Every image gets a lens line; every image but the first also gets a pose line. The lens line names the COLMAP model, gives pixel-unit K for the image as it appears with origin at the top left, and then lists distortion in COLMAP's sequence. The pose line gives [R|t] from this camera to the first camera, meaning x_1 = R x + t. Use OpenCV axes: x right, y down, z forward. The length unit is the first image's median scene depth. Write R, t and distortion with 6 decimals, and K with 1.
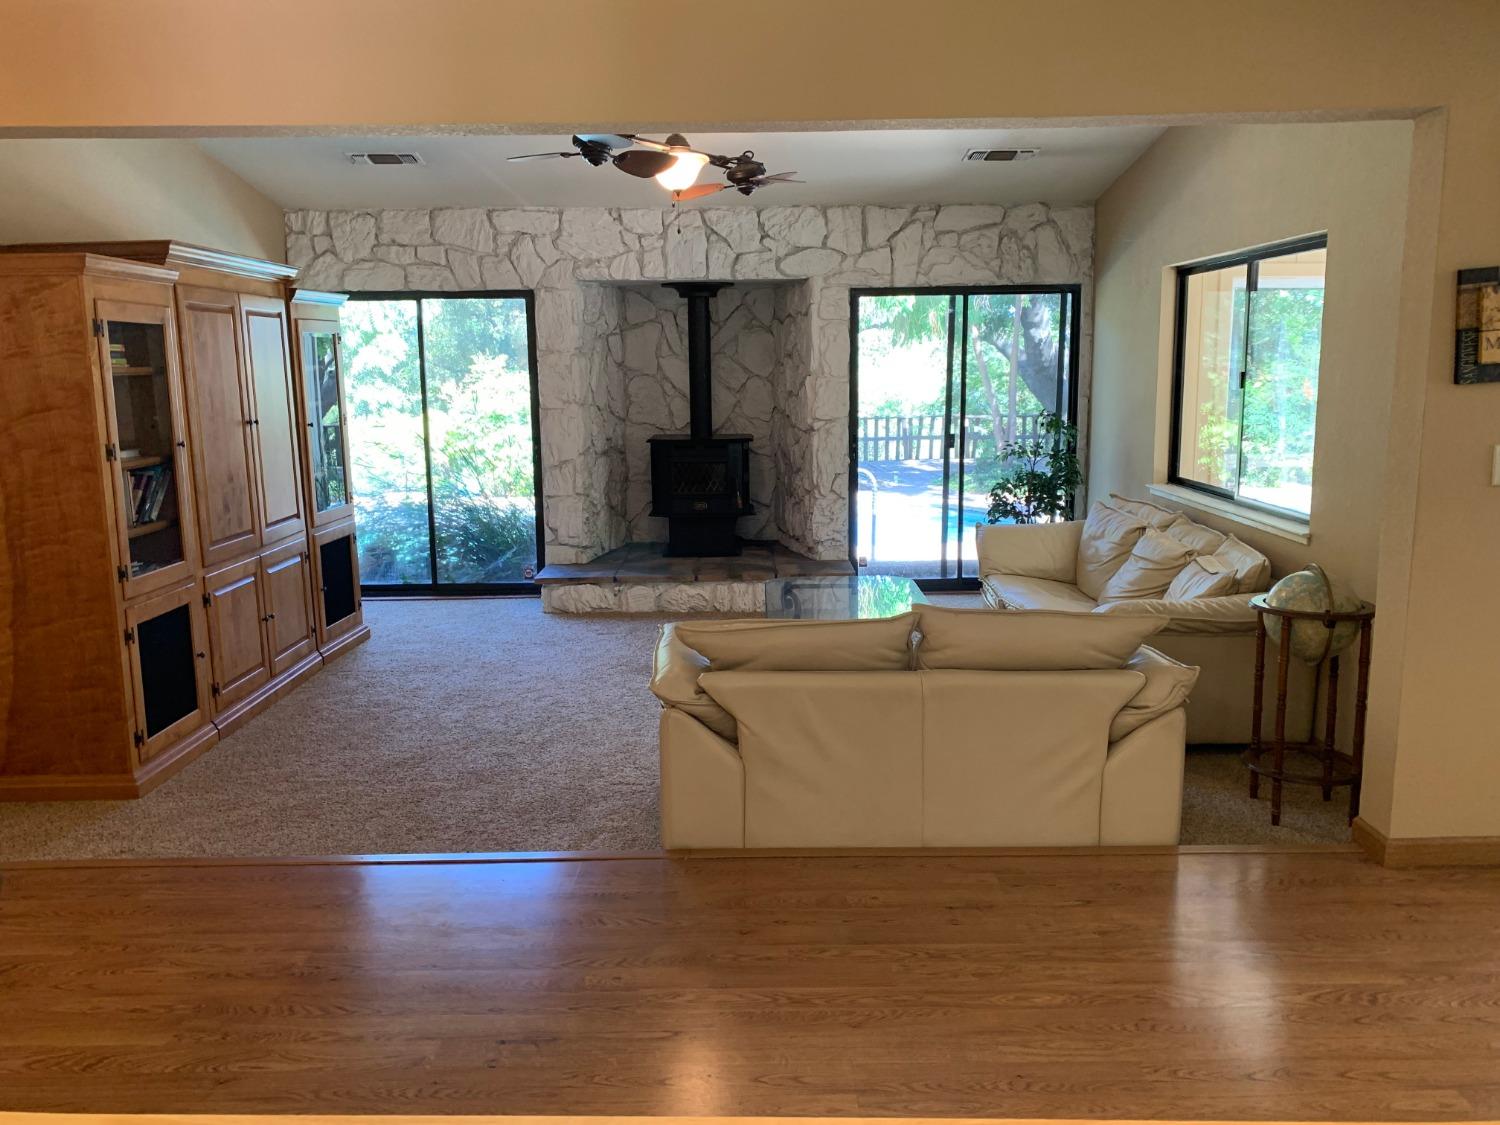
lens RADIAL K [[1120.4, 0, 750.0], [0, 1120.4, 562.5], [0, 0, 1]] dist [0.009571, -0.000133]
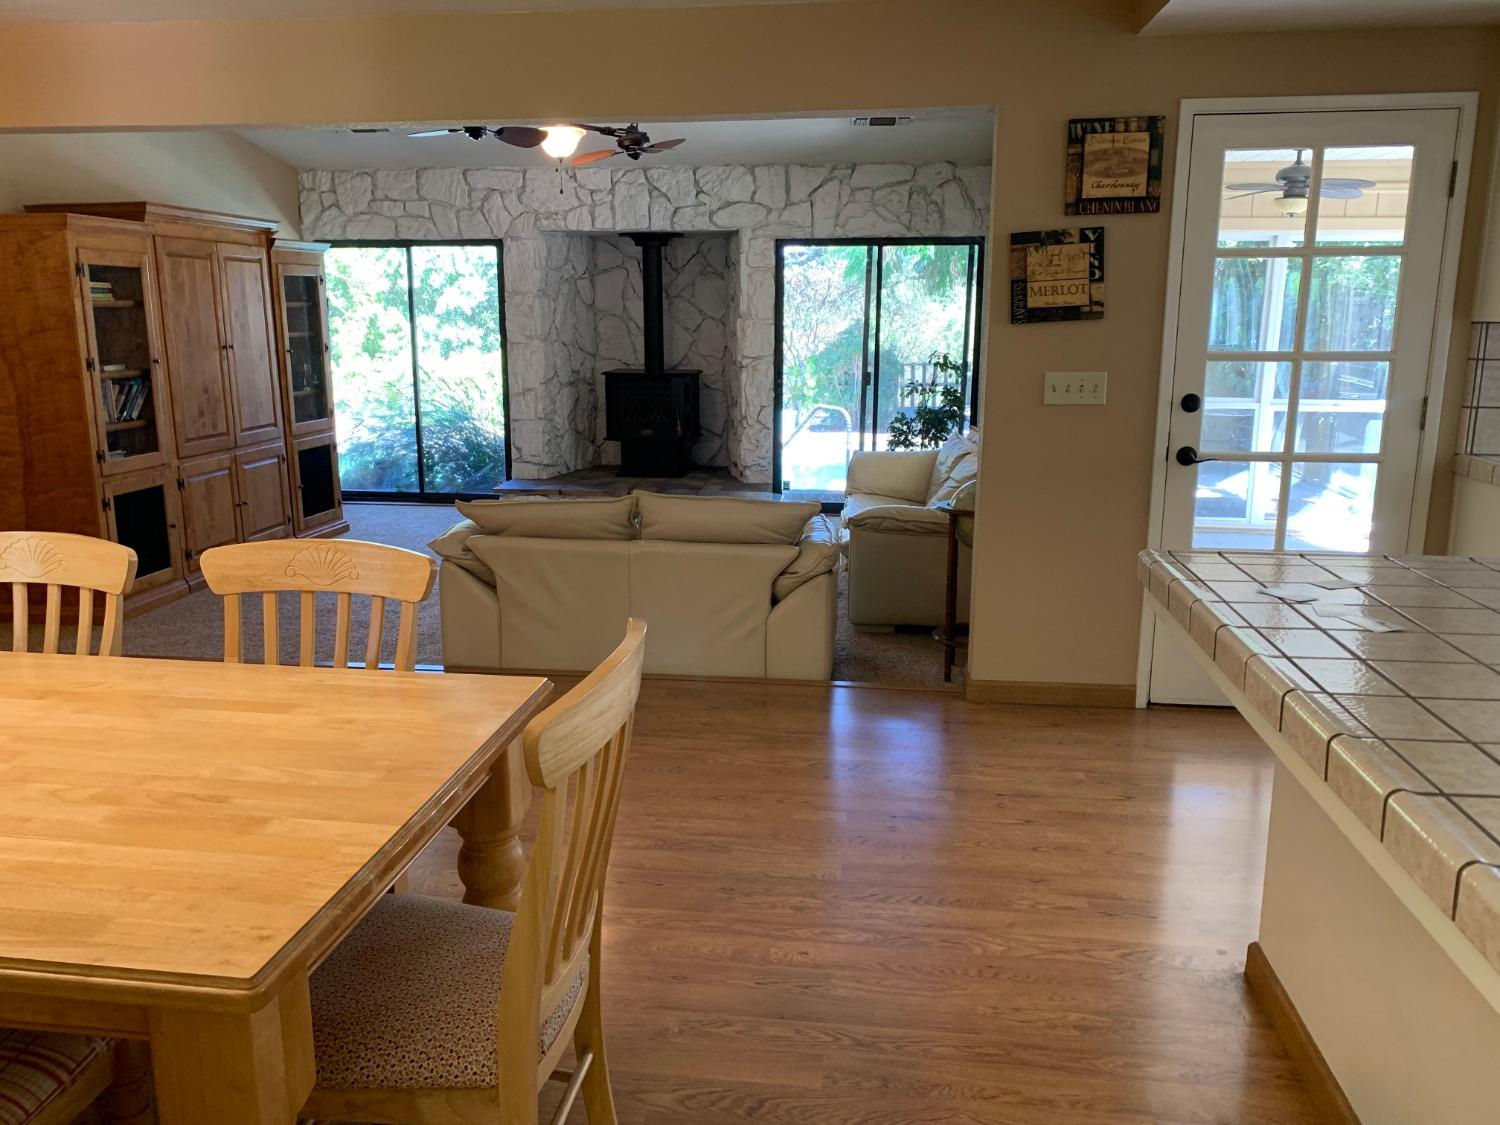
lens RADIAL K [[1137.1, 0, 750.0], [0, 1137.1, 562.5], [0, 0, 1]] dist [0.000453, -0.000051]
pose [[0.991586, 0.040217, -0.123045, 0.219188], [-0.034981, 0.998400, 0.044423, 0.028455], [0.124635, -0.039745, 0.991406, -0.142677]]
